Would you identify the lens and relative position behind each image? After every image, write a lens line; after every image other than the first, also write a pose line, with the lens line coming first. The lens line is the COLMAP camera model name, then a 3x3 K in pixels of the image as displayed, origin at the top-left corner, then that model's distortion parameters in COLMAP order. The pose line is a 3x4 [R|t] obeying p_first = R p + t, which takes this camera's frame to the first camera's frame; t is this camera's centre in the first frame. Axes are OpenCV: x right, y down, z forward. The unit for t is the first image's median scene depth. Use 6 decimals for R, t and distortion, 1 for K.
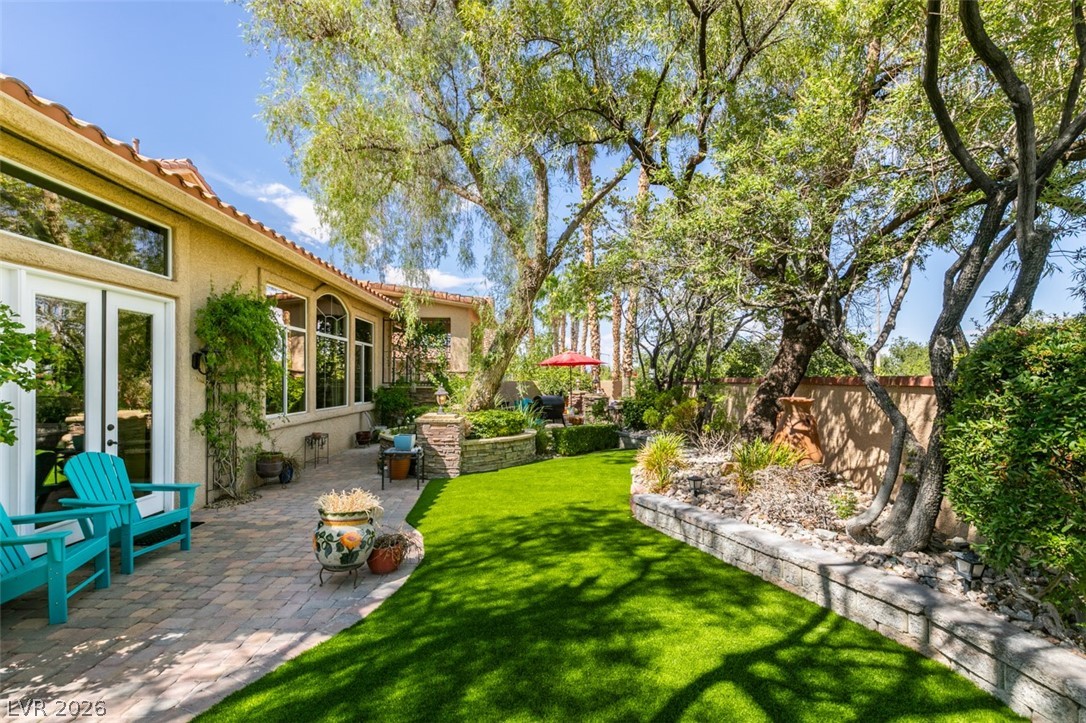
lens RADIAL K [[482.7, 0, 542.6], [0, 482.7, 382.5], [0, 0, 1]] dist [0.009555, -0.001846]
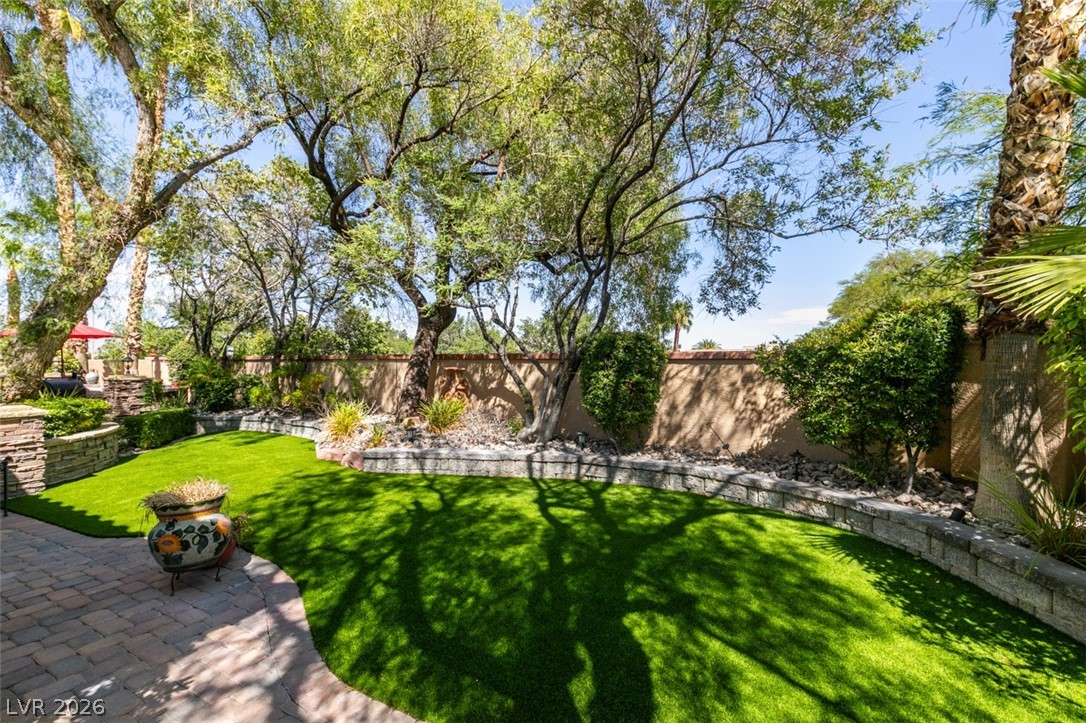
lens RADIAL K [[482.7, 0, 533.6], [0, 482.7, 365.9], [0, 0, 1]] dist [0.009555, -0.001846]
pose [[0.526849, -0.012899, 0.849861, -0.635452], [0.006849, 0.999917, 0.010930, 0.011397], [-0.849931, 0.000062, 0.526894, 0.011997]]
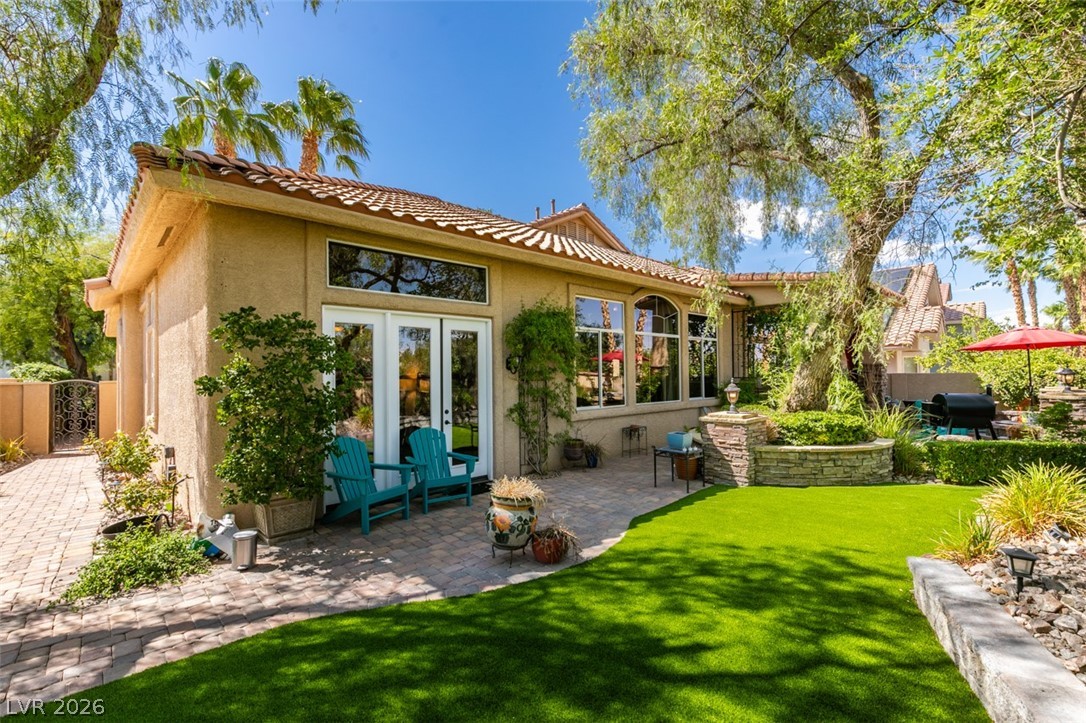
lens RADIAL K [[482.7, 0, 545.2], [0, 482.7, 363.6], [0, 0, 1]] dist [0.009555, -0.001846]
pose [[0.666239, -0.030972, -0.745095, 0.373579], [0.011080, 0.999438, -0.031637, -0.002645], [0.745656, 0.012822, 0.666208, 0.240102]]
